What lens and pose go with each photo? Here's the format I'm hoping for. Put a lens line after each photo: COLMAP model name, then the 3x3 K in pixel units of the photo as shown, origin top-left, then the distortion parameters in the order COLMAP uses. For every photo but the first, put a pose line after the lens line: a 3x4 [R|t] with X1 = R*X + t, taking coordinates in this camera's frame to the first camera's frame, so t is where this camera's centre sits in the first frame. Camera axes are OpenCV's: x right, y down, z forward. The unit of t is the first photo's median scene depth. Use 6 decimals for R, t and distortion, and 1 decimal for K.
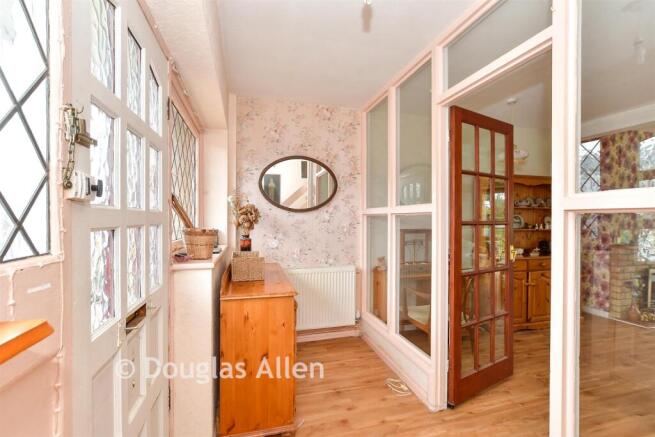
lens RADIAL K [[305.1, 0, 331.7], [0, 305.1, 215.3], [0, 0, 1]] dist [-0.002444, 0.000040]
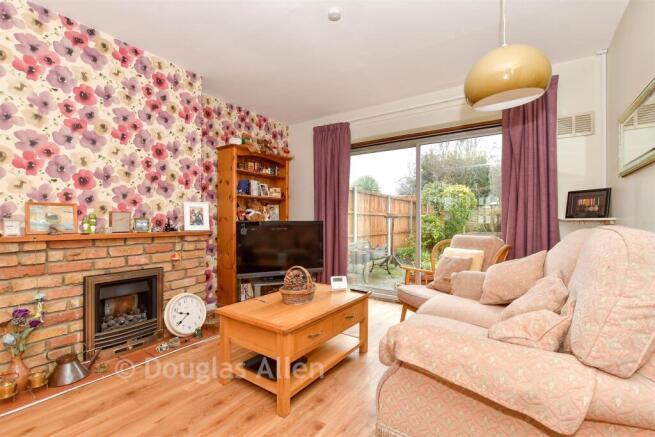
lens RADIAL K [[293.3, 0, 331.5], [0, 293.3, 219.4], [0, 0, 1]] dist [-0.006205, 0.000199]
pose [[0.776319, -0.002773, 0.630334, 1.039144], [0.000027, 0.999990, 0.004367, 0.070497], [-0.630340, -0.003373, 0.776312, 0.321982]]
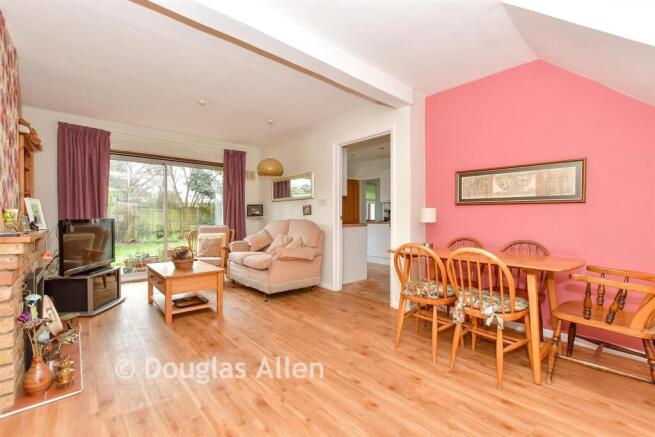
lens RADIAL K [[293.3, 0, 321.8], [0, 293.3, 218.5], [0, 0, 1]] dist [-0.006205, 0.000199]
pose [[-0.409128, -0.006576, 0.912453, 0.389823], [-0.001852, 0.999978, 0.006376, 0.070479], [-0.912475, 0.000919, -0.409132, 0.742653]]
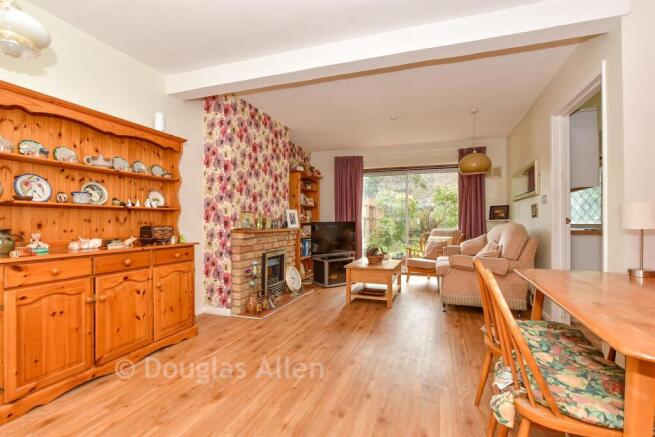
lens RADIAL K [[305.1, 0, 326.1], [0, 305.1, 217.5], [0, 0, 1]] dist [-0.002444, 0.000040]
pose [[0.598003, 0.002936, 0.801488, 0.386161], [0.001963, 0.999985, -0.005127, 0.068035], [-0.801491, 0.004639, 0.597988, 0.273827]]
